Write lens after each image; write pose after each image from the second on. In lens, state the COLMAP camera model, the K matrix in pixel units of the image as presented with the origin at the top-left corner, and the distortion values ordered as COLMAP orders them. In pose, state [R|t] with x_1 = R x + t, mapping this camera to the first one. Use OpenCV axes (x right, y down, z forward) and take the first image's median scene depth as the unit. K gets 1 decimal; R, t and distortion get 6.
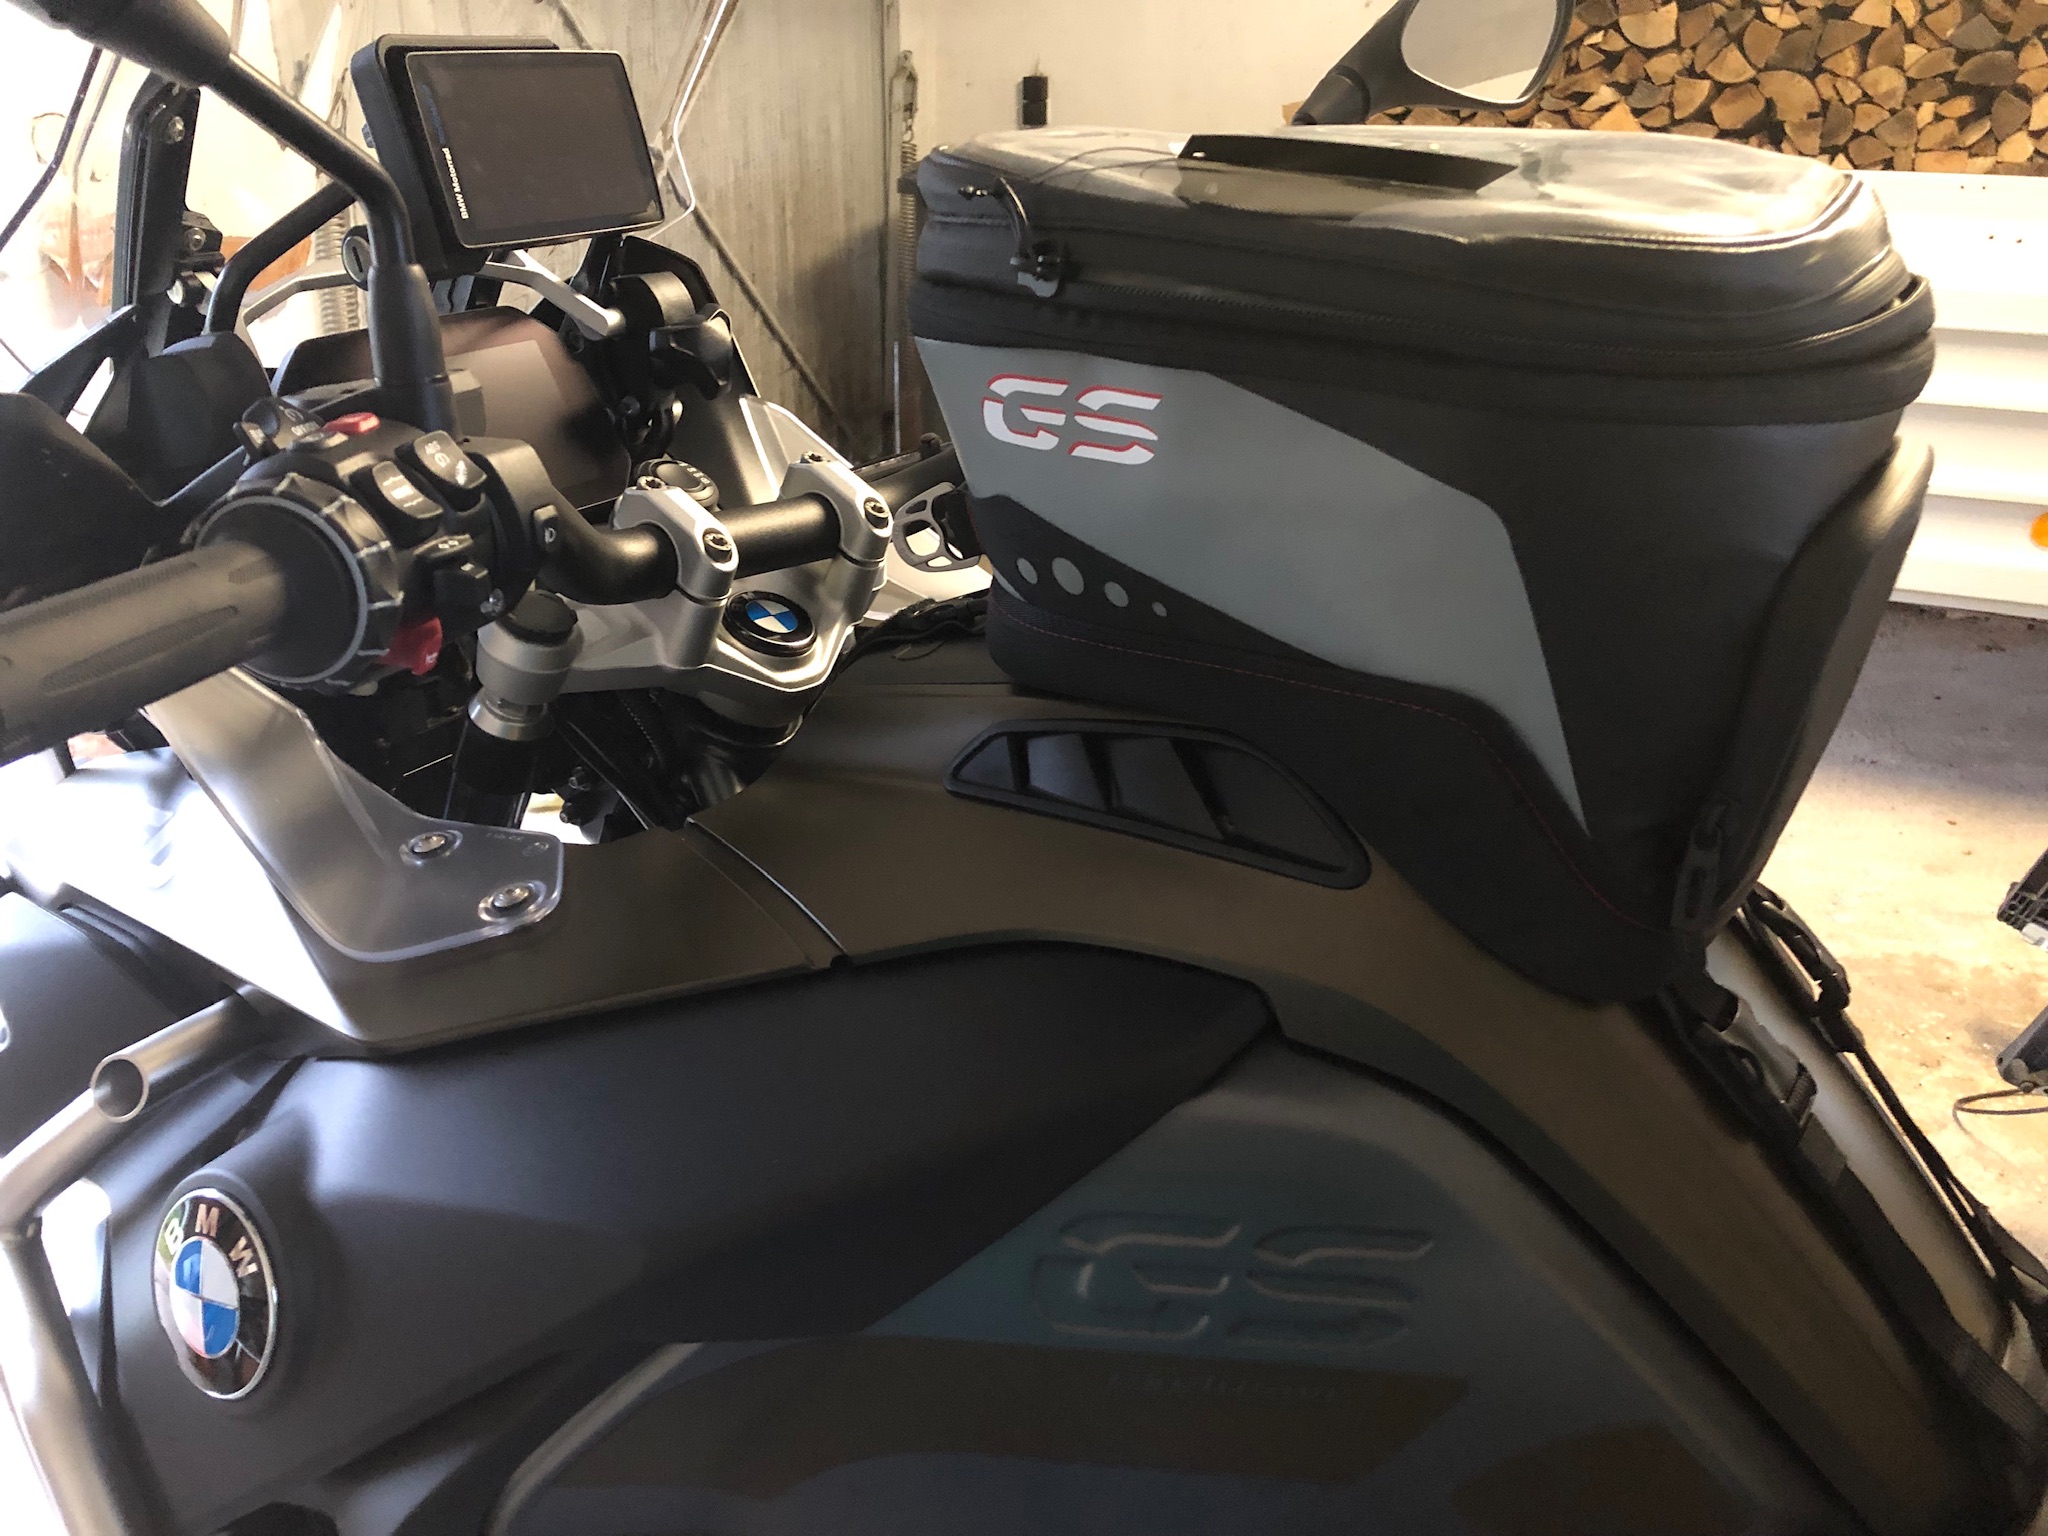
lens RADIAL K [[1705.0, 0, 1024.0], [0, 1705.0, 768.0], [0, 0, 1]] dist [0.108051, -0.104777]
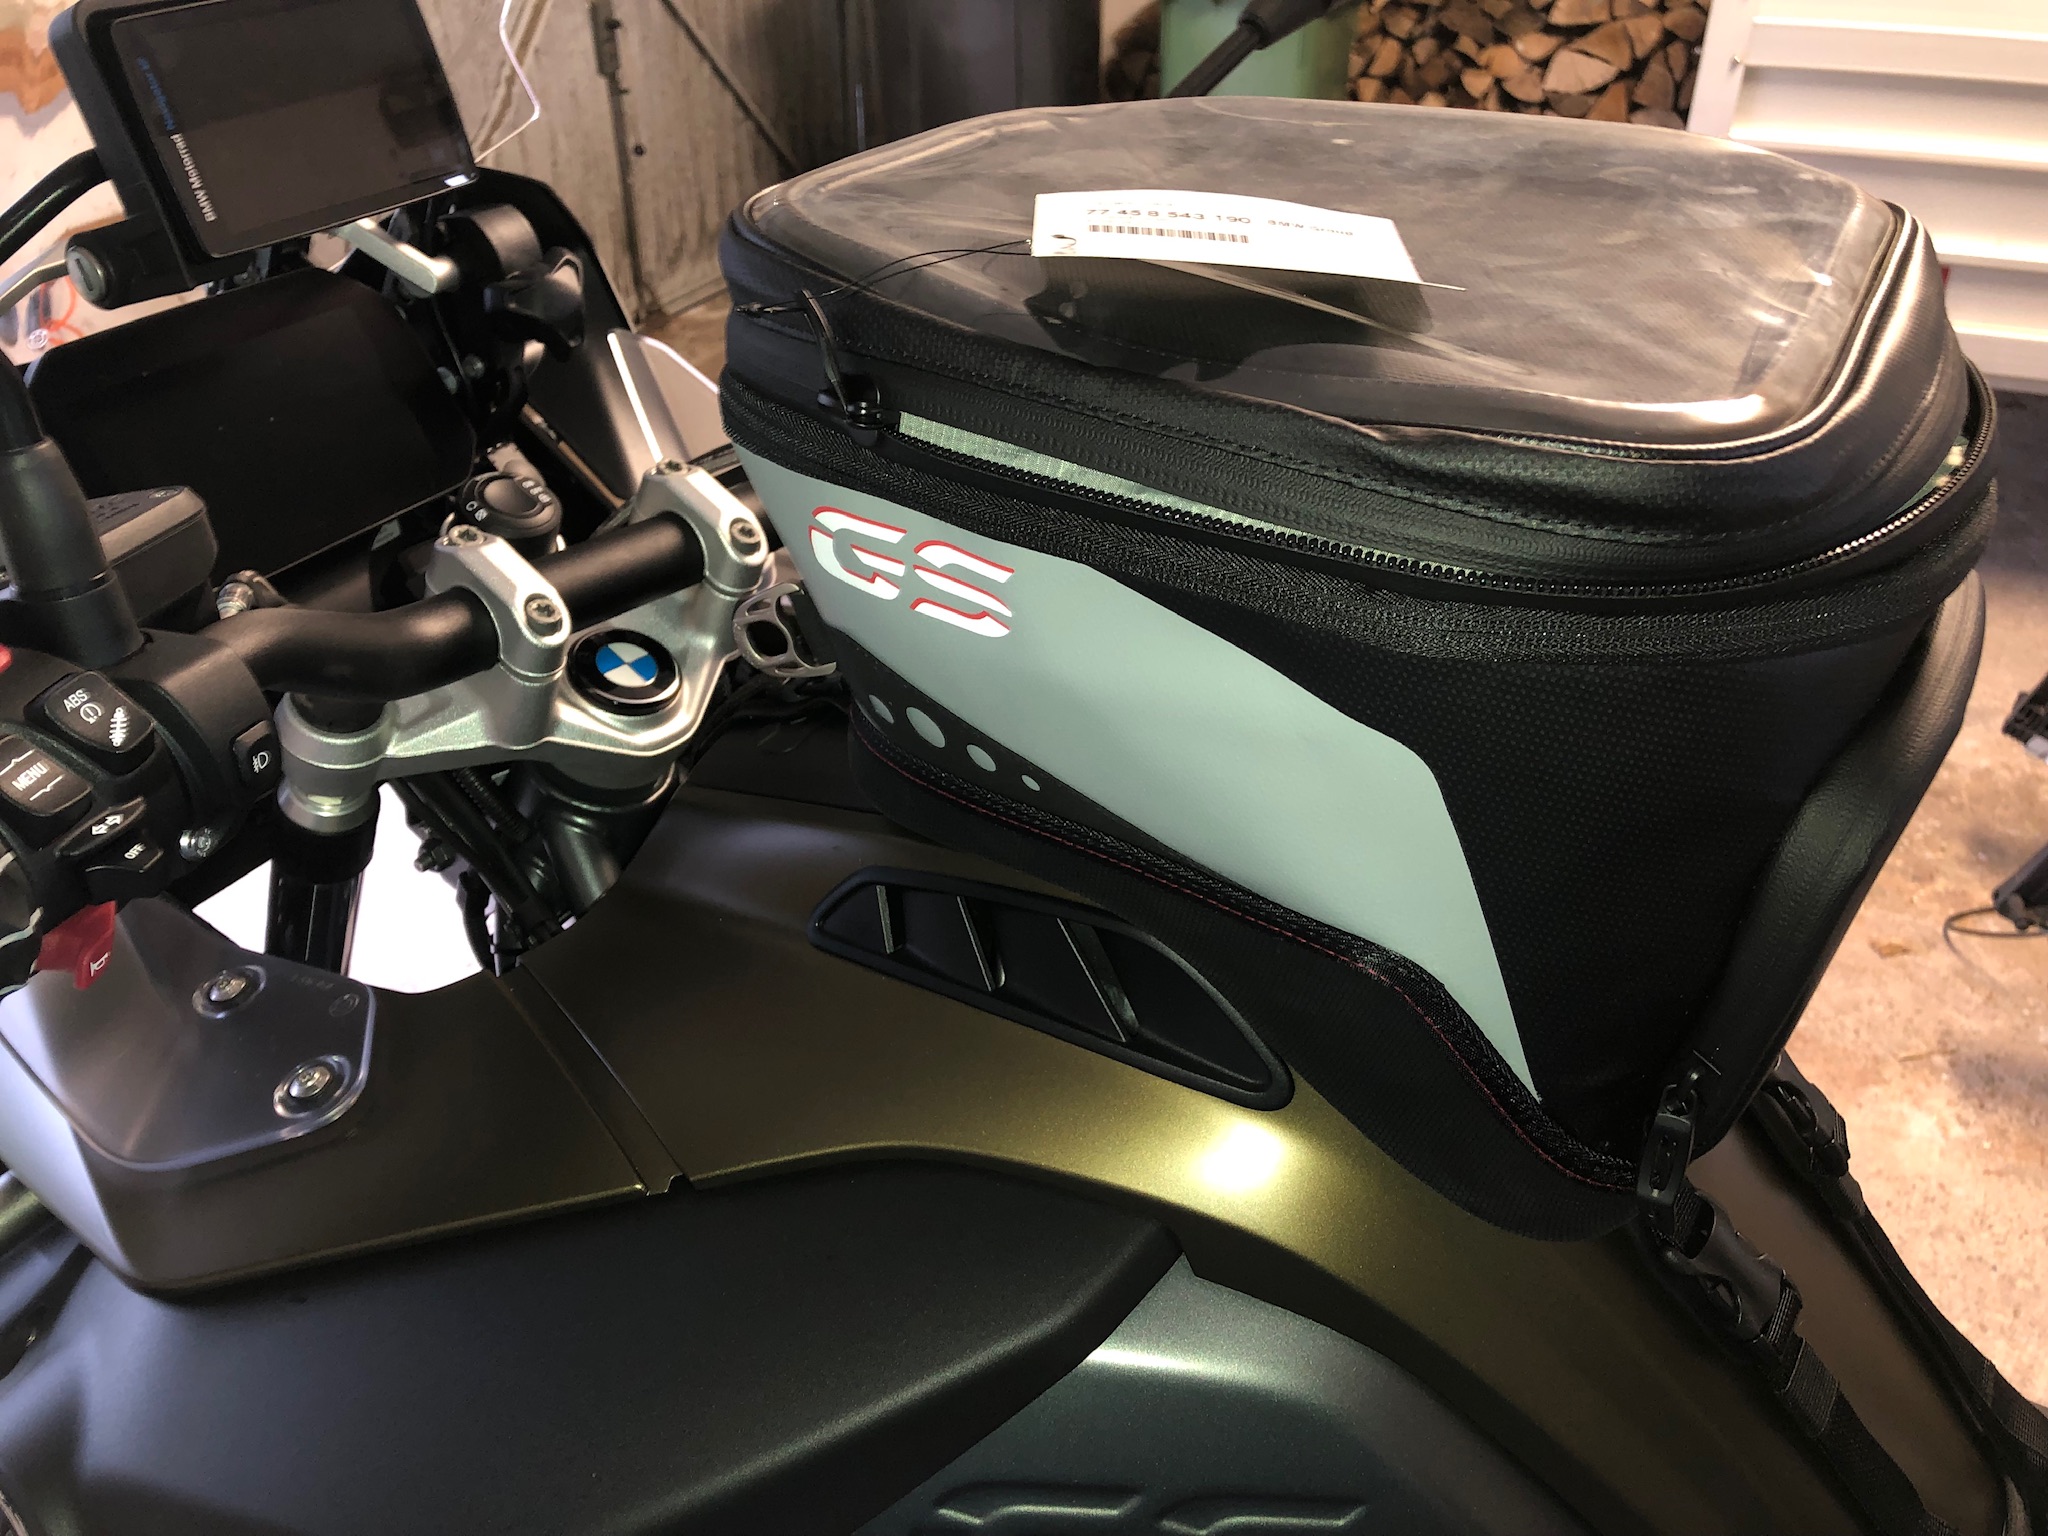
lens RADIAL K [[1687.0, 0, 1024.0], [0, 1687.0, 768.0], [0, 0, 1]] dist [0.103033, -0.097847]
pose [[0.999538, -0.029707, -0.006486, 0.057546], [0.030364, 0.986539, 0.160683, -0.166210], [0.001625, -0.160806, 0.986985, 0.137151]]
